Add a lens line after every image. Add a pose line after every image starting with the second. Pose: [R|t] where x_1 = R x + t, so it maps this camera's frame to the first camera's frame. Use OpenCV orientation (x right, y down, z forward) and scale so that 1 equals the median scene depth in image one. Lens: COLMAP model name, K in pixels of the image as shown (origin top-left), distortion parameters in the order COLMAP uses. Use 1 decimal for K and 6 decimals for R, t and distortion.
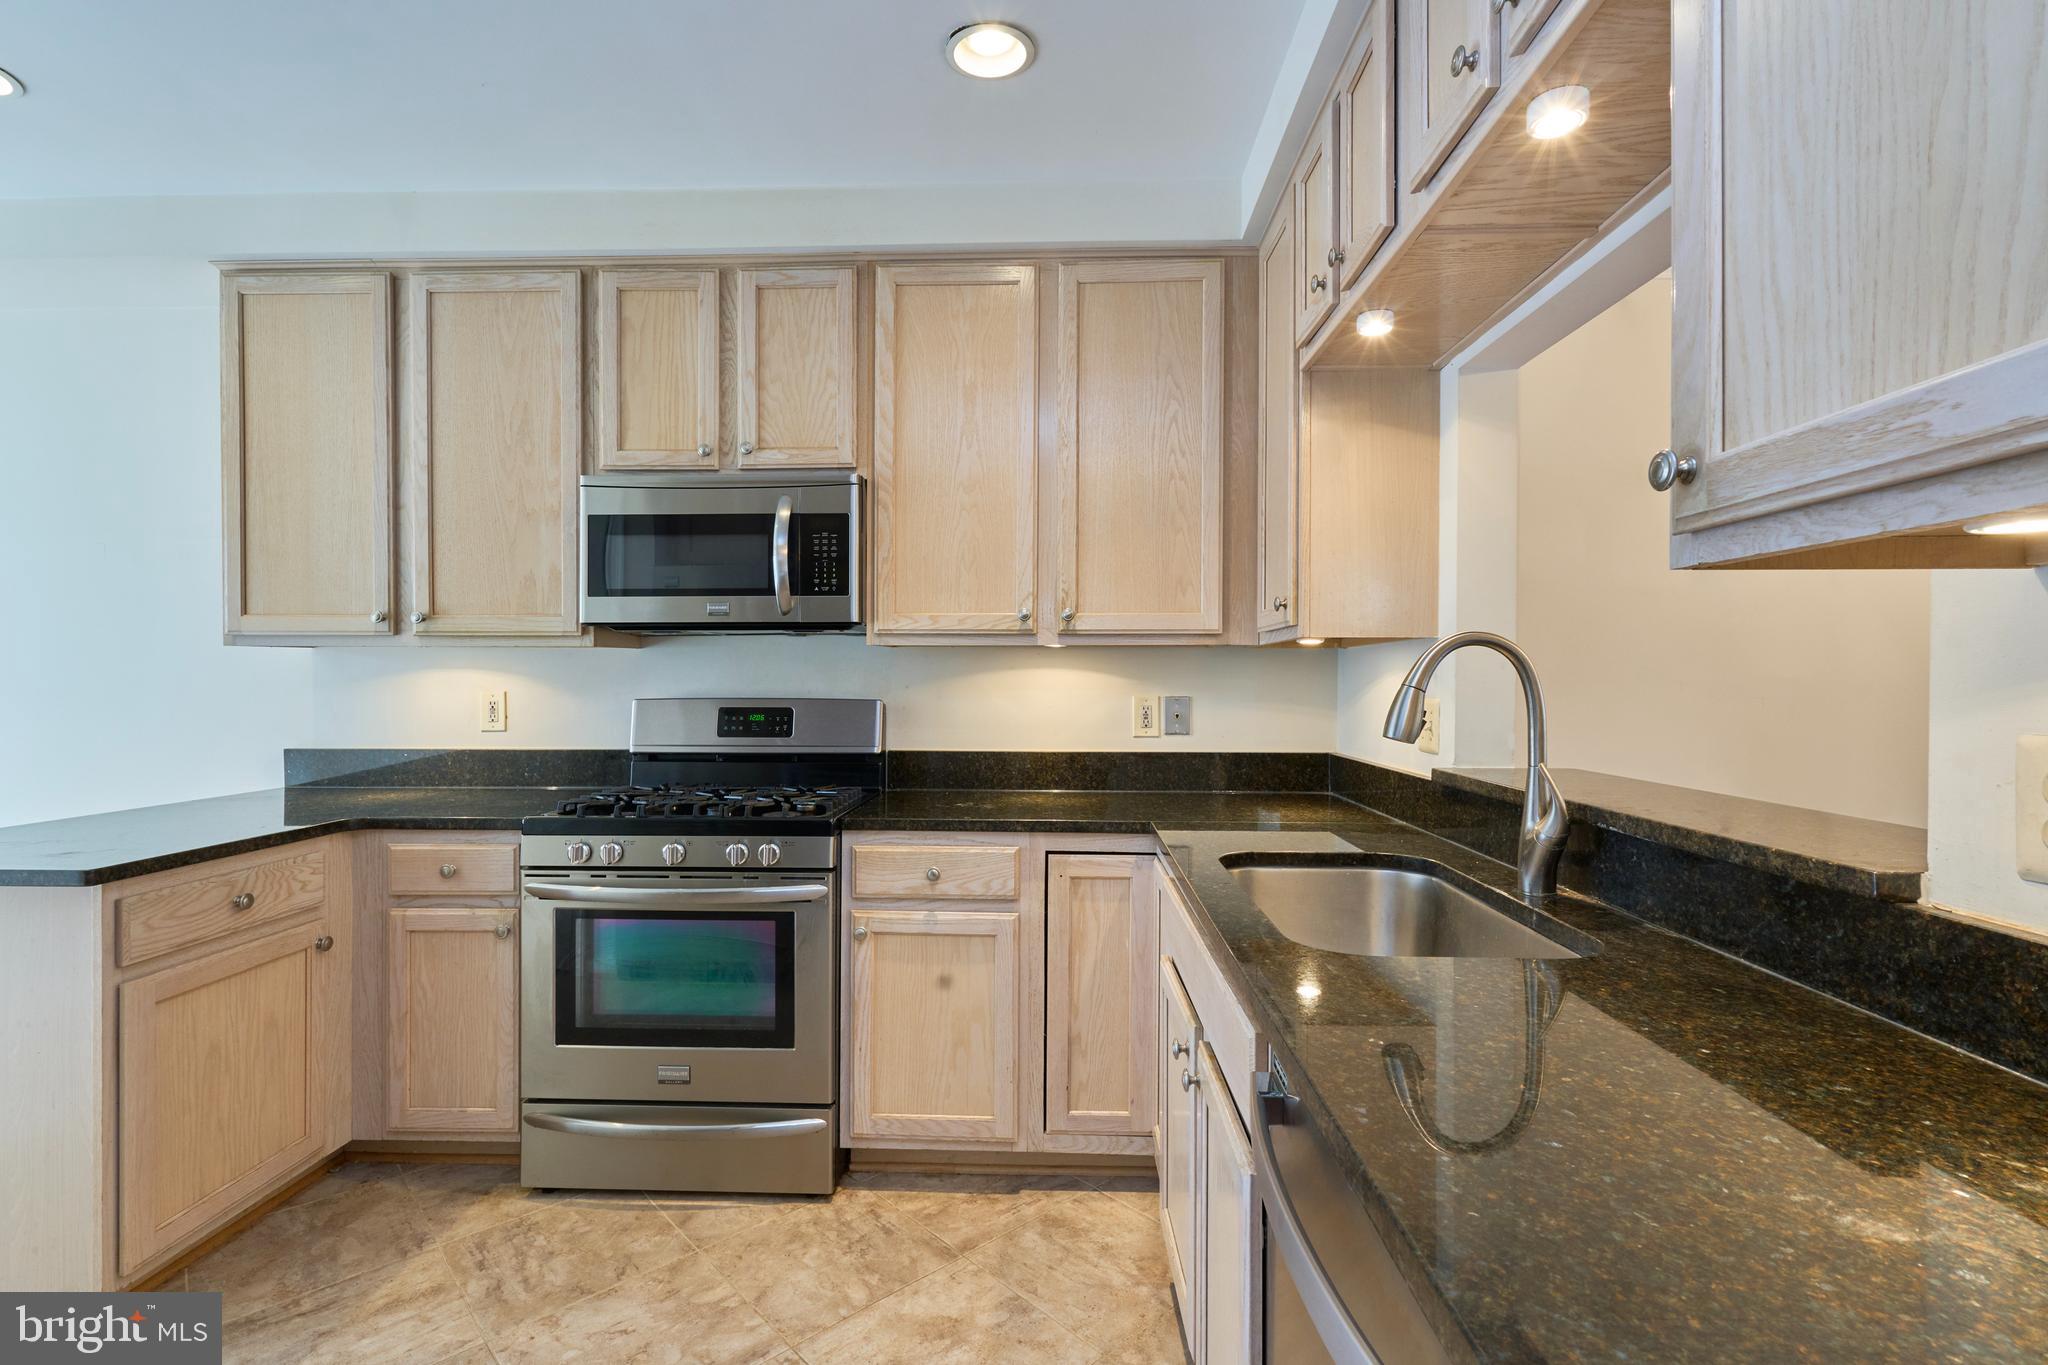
lens RADIAL K [[941.9, 0, 1025.4], [0, 941.9, 690.2], [0, 0, 1]] dist [0.000184, -0.000305]
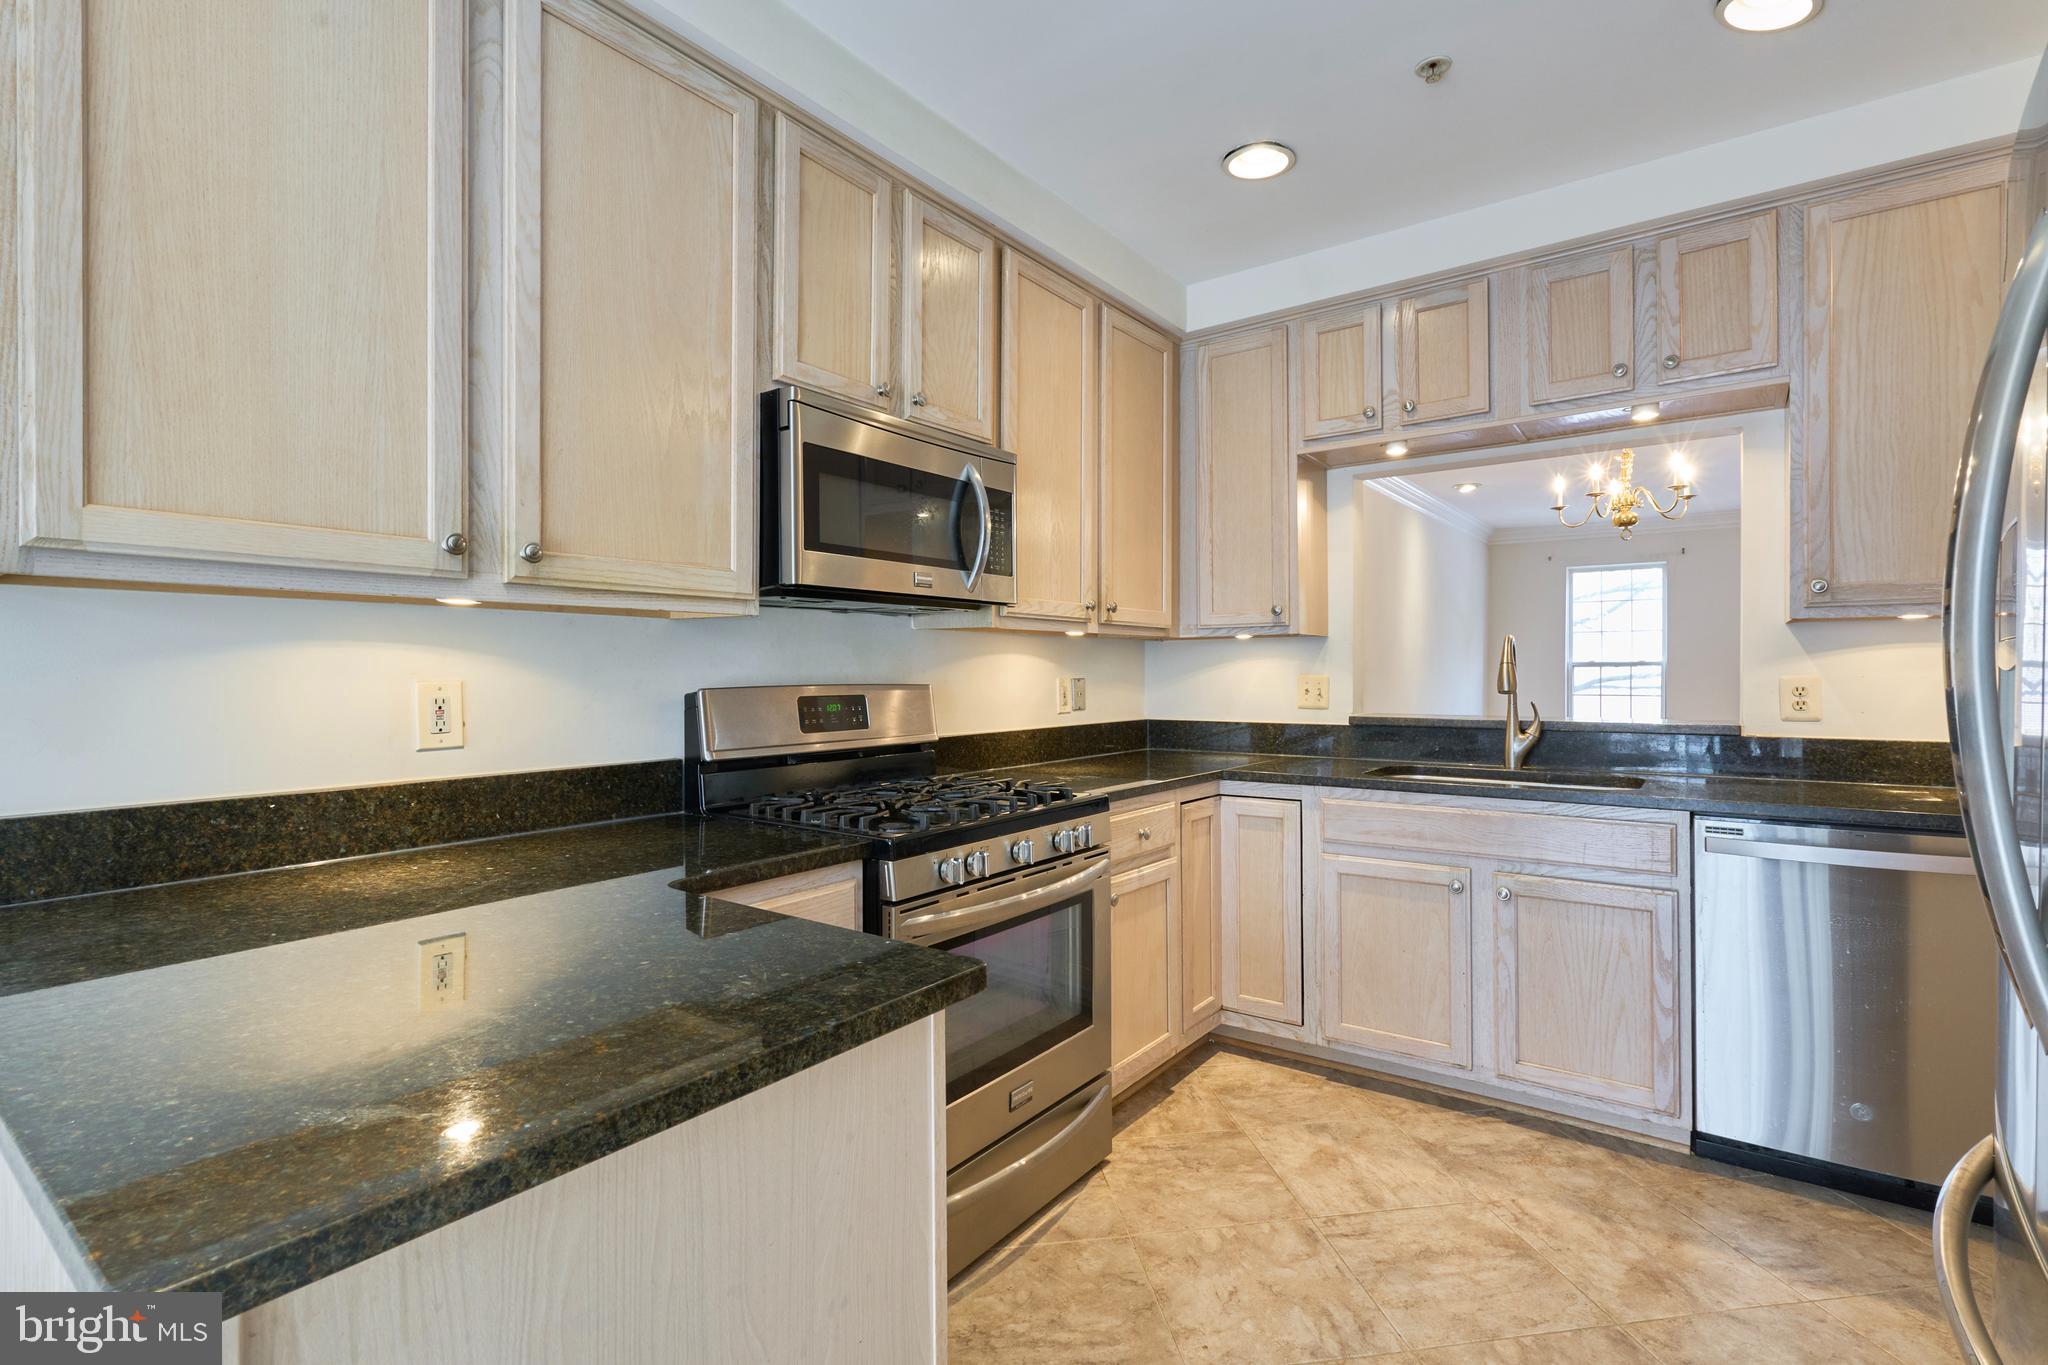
lens RADIAL K [[941.9, 0, 1032.2], [0, 941.9, 688.9], [0, 0, 1]] dist [0.000184, -0.000305]
pose [[0.564946, -0.017580, 0.824940, -0.998368], [0.015212, 0.999825, 0.010890, 0.006618], [-0.824987, 0.006397, 0.565115, 0.429986]]
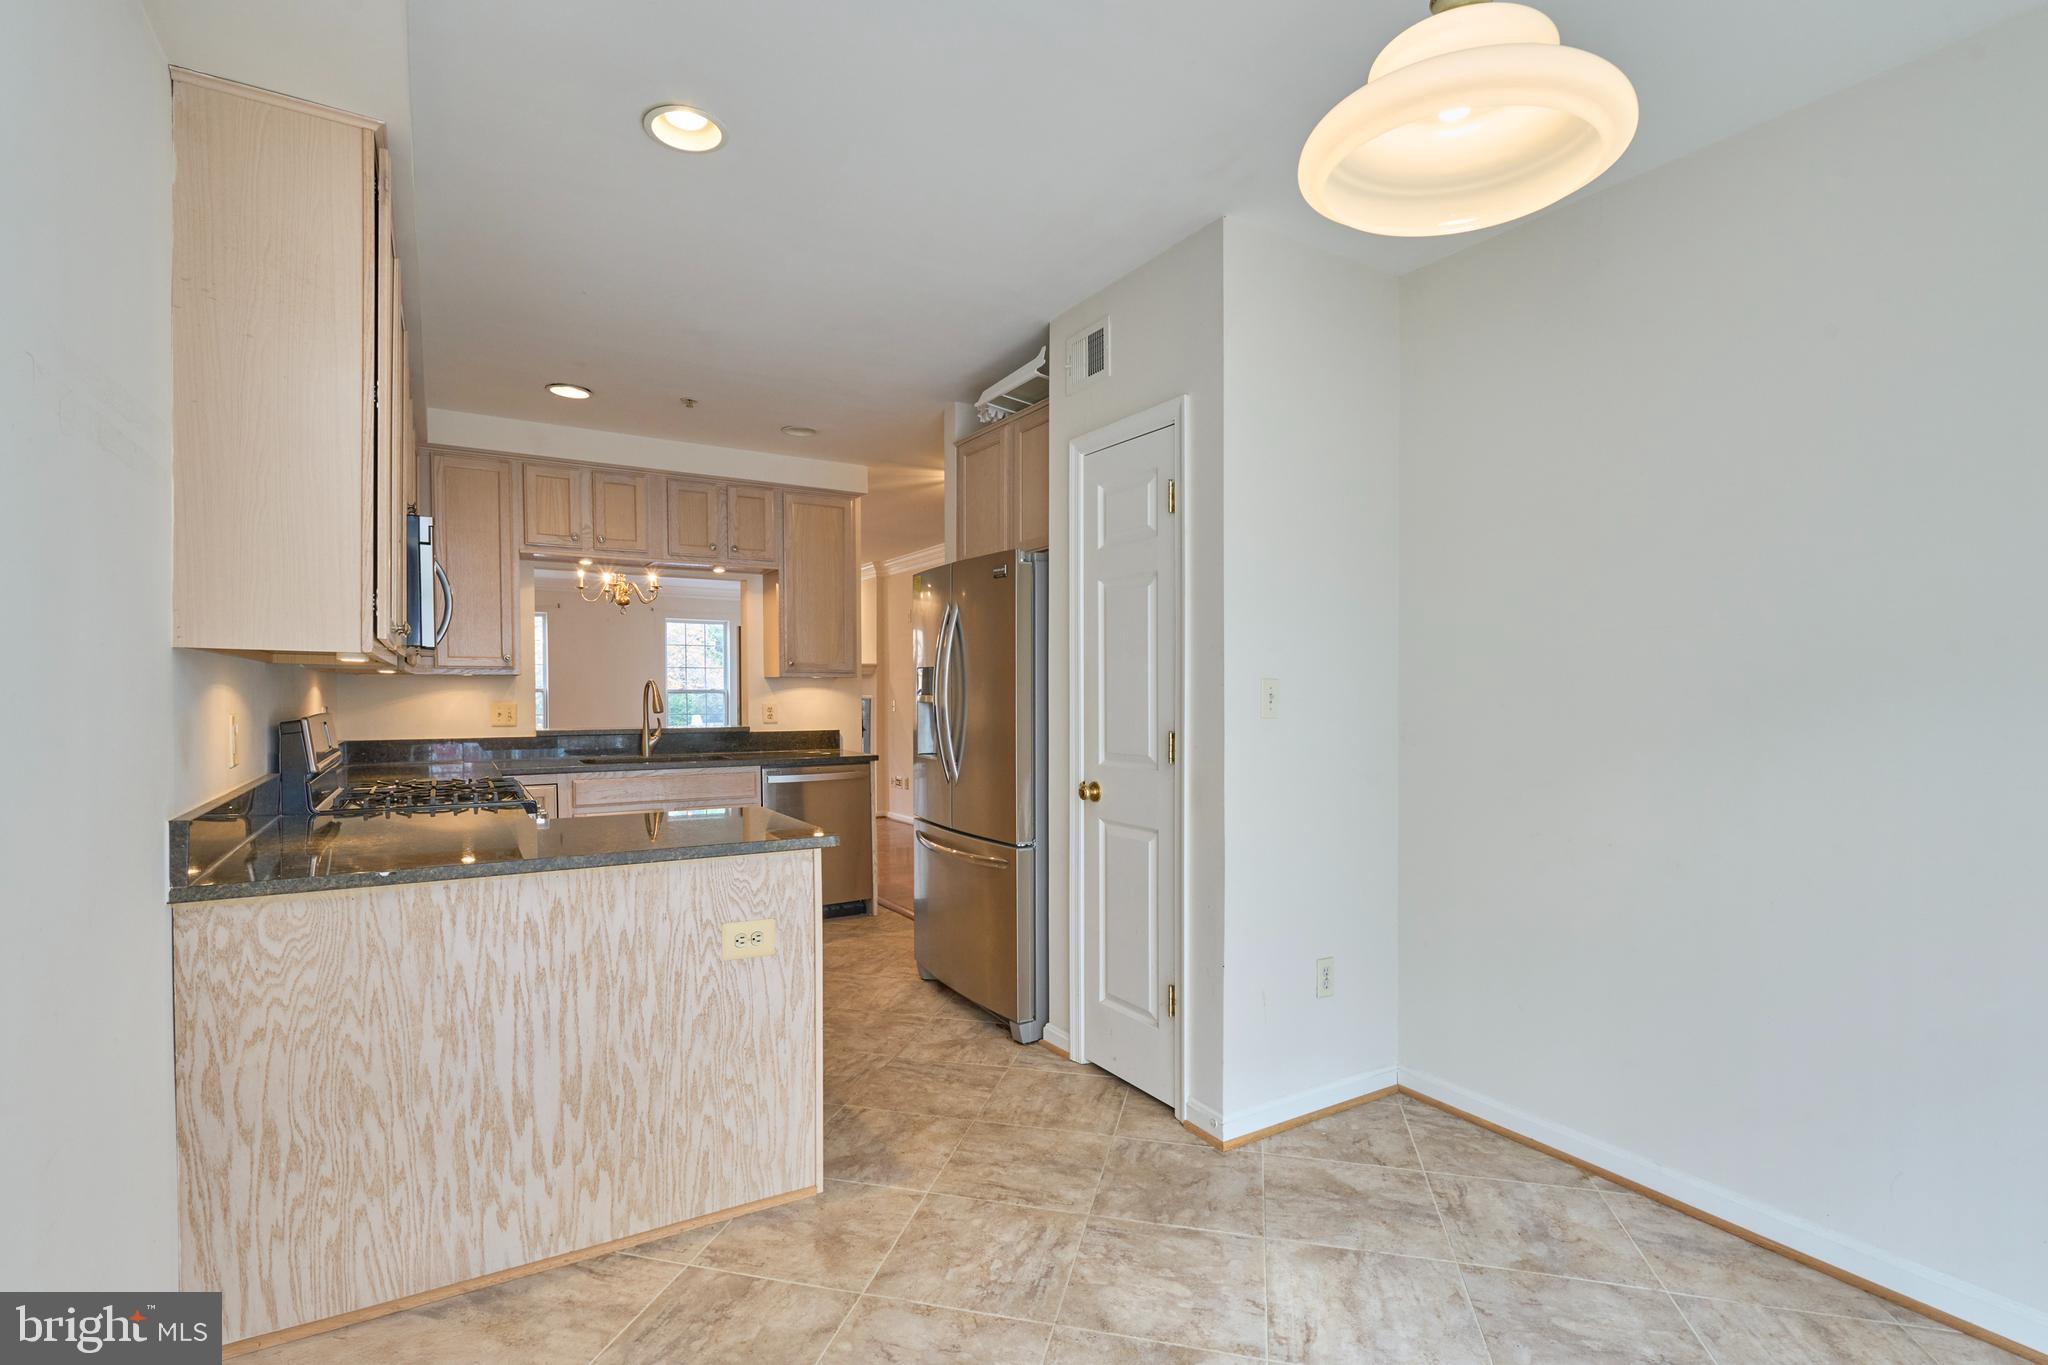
lens RADIAL K [[941.9, 0, 1010.2], [0, 941.9, 702.7], [0, 0, 1]] dist [0.000184, -0.000305]
pose [[-0.544963, -0.009427, 0.838407, -1.830610], [0.011542, 0.999758, 0.018743, -0.017996], [-0.838381, 0.019891, -0.544722, 1.057116]]
